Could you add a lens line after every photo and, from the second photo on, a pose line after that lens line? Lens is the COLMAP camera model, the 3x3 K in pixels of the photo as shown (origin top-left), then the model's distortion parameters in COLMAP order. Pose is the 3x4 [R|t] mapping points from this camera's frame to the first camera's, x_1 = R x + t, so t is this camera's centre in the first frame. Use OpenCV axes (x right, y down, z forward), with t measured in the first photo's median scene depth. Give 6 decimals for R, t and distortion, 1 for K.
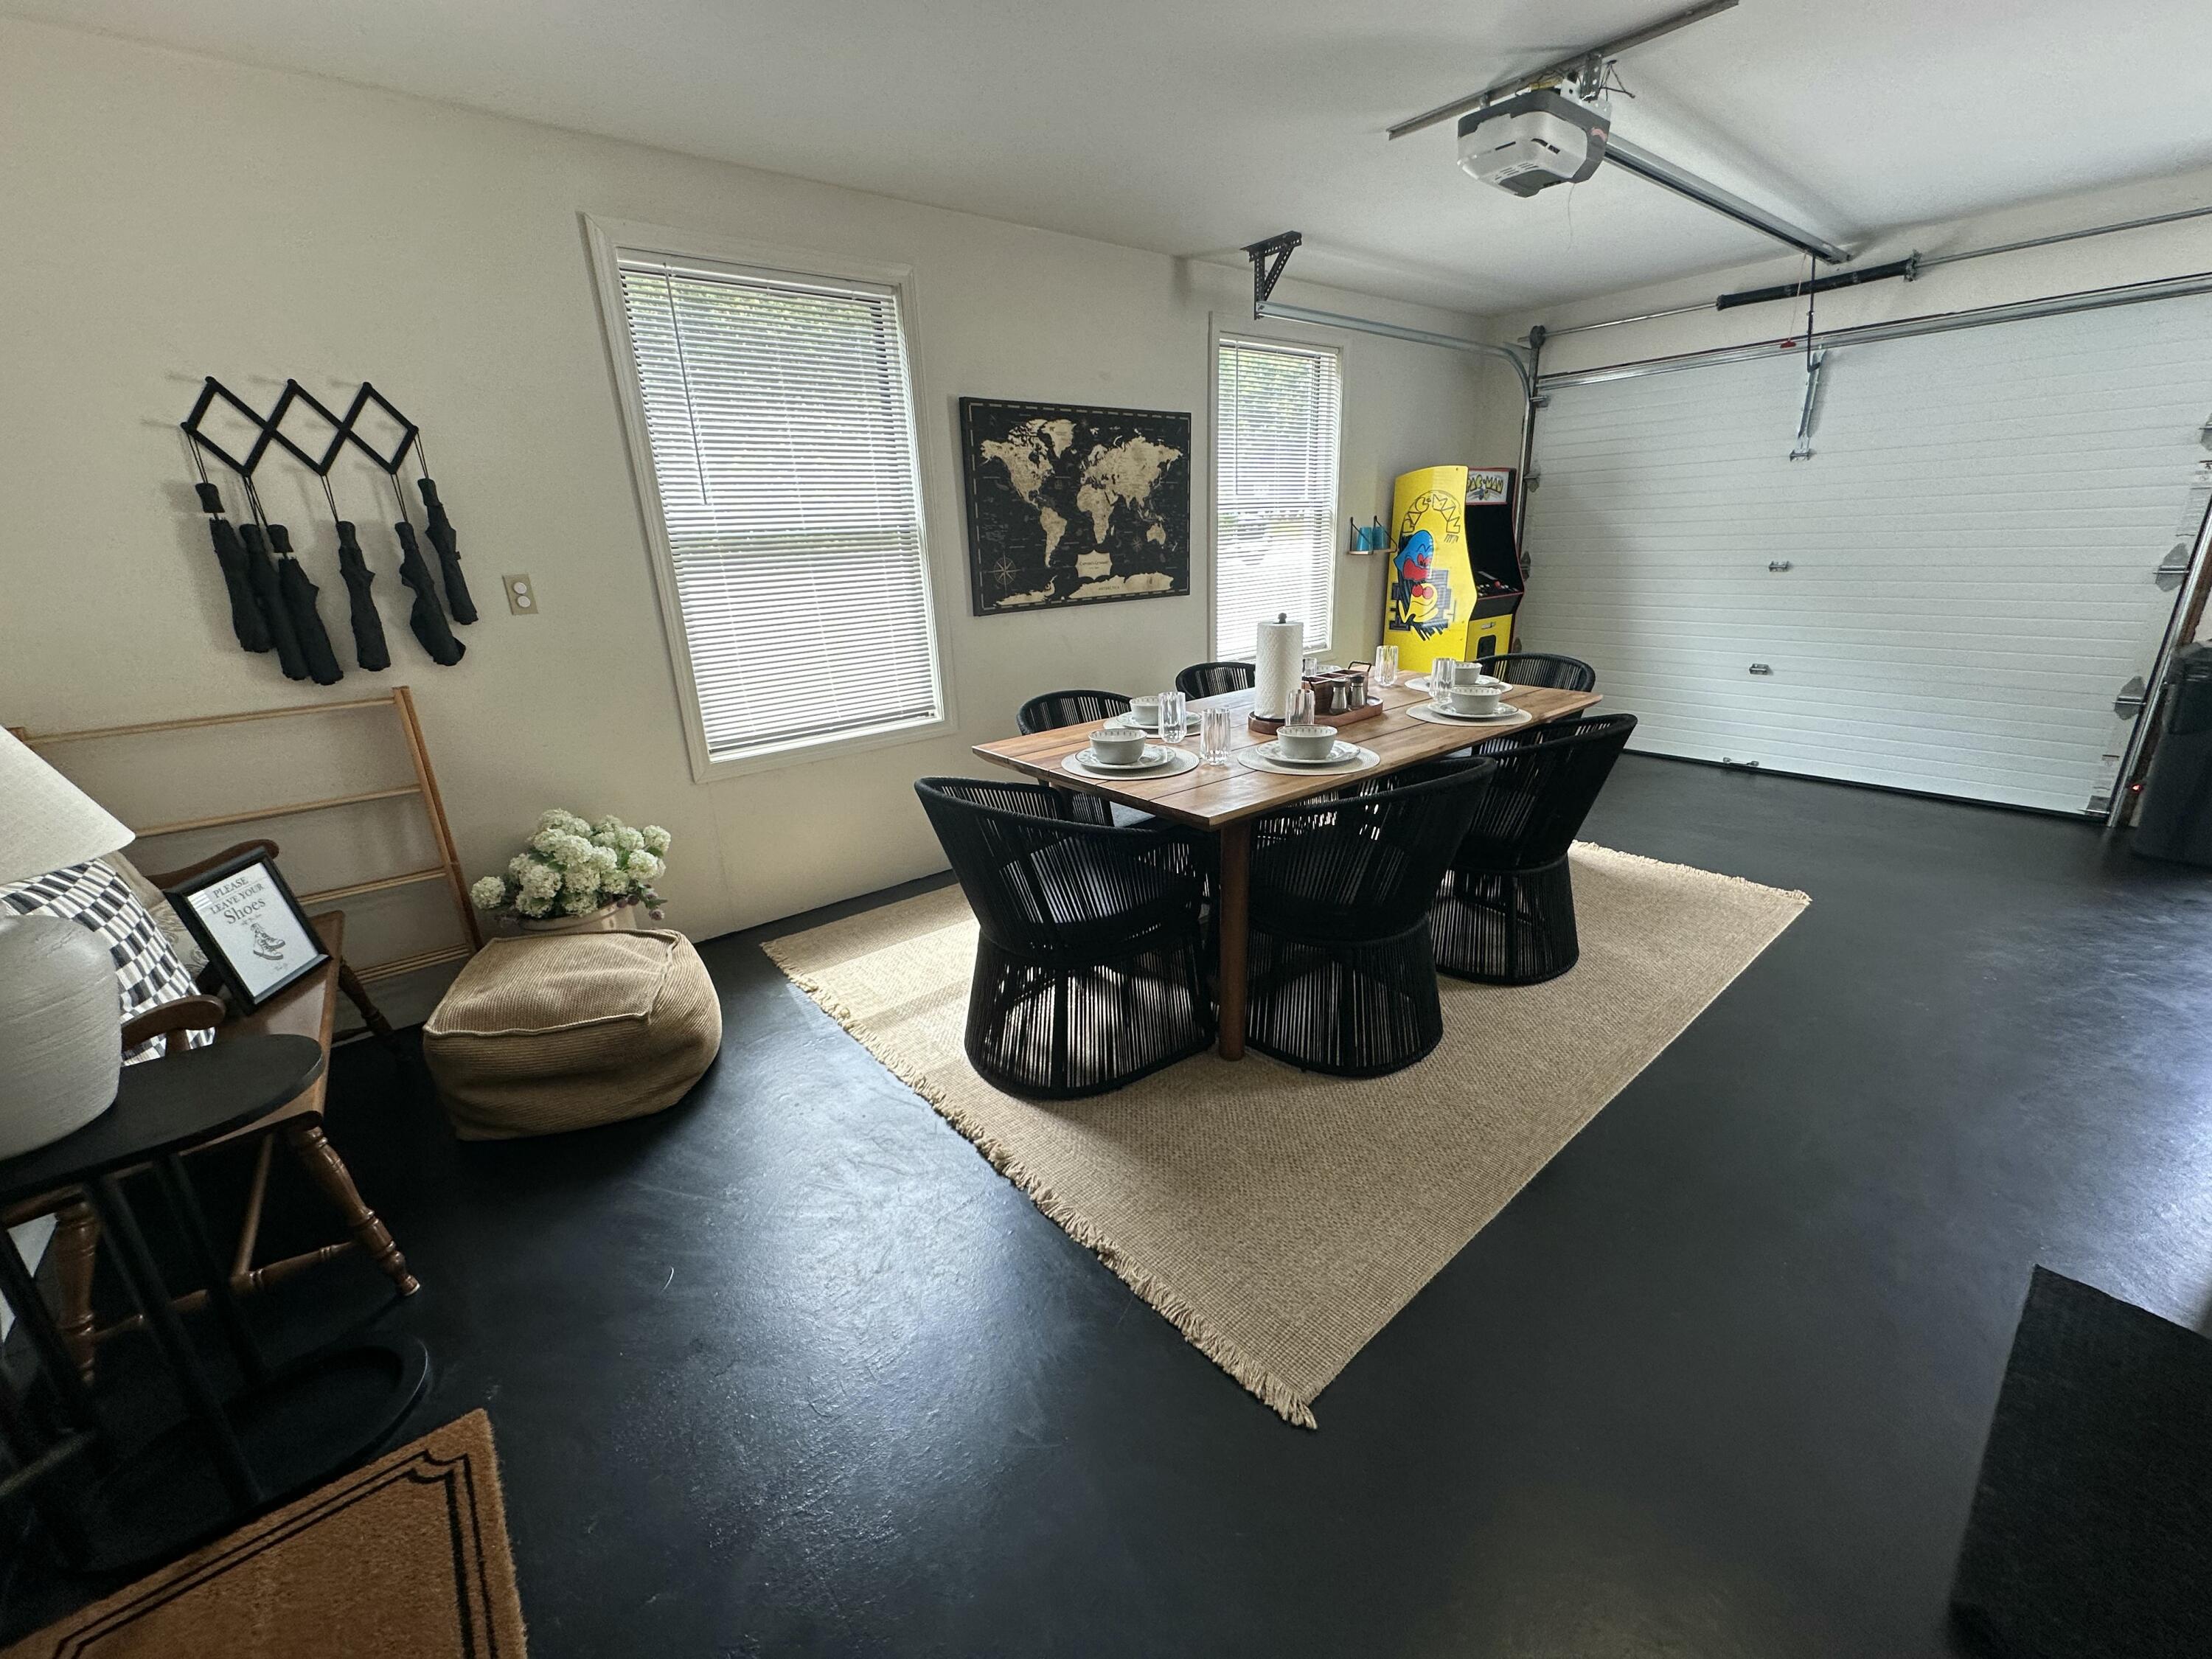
lens RADIAL K [[882.2, 0, 1106.1], [0, 882.2, 828.3], [0, 0, 1]] dist [-0.001939, 0.000329]
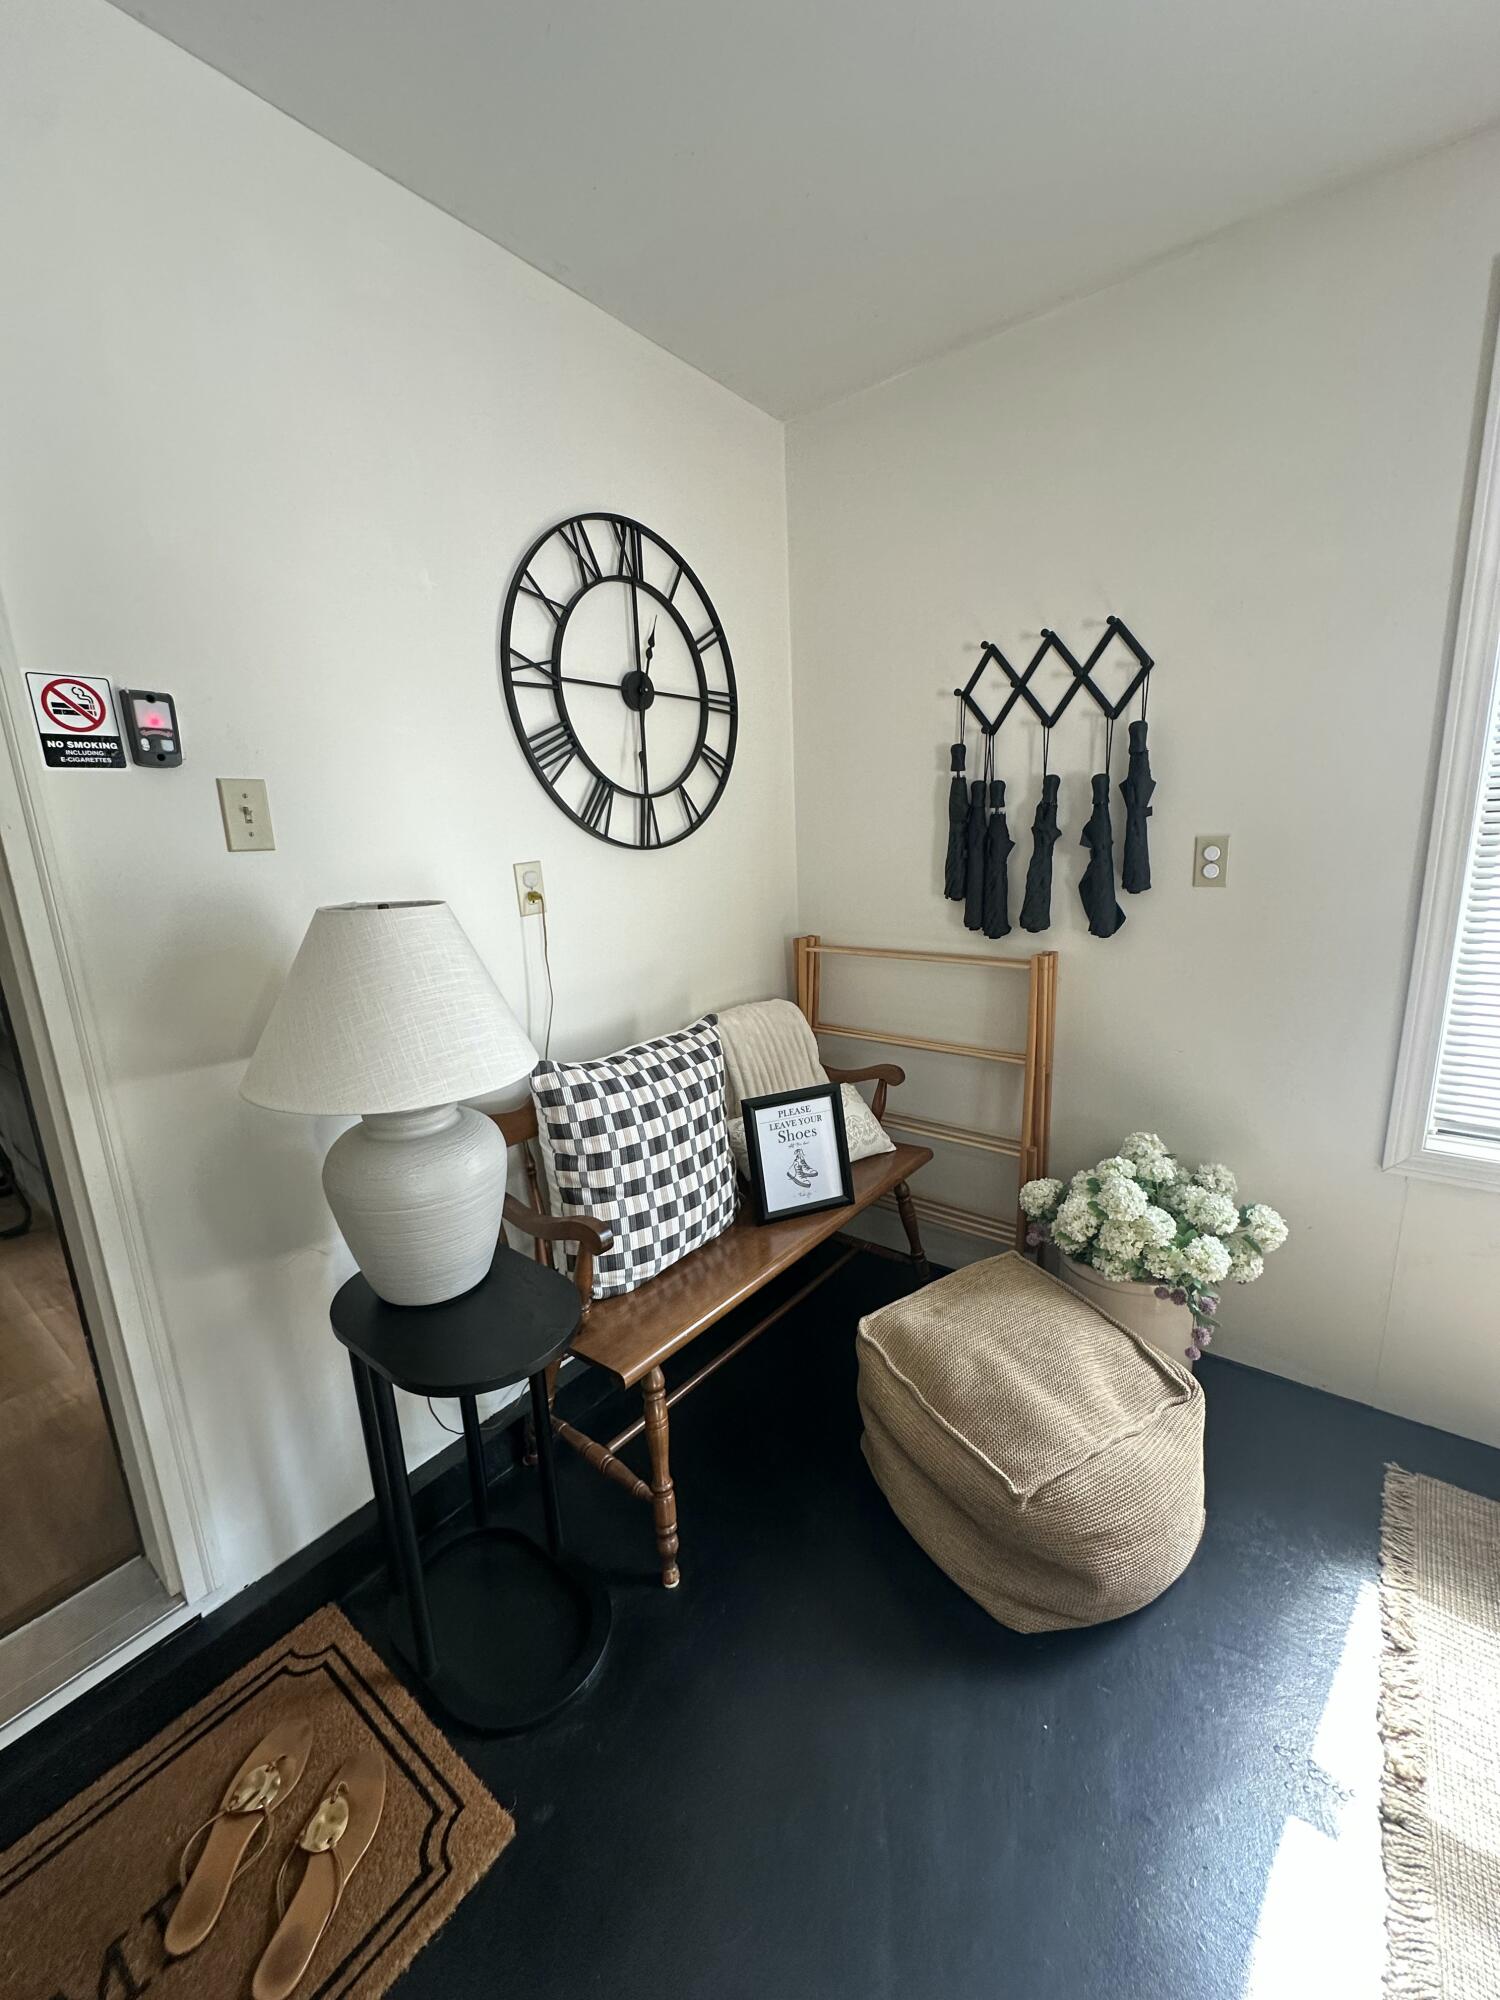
lens RADIAL K [[797.6, 0, 750.0], [0, 797.6, 1000.0], [0, 0, 1]] dist [-0.001939, 0.000329]
pose [[0.225614, 0.240217, -0.944137, -0.080702], [-0.280224, 0.944169, 0.173262, -0.179277], [0.933045, 0.225479, 0.280332, 0.516058]]
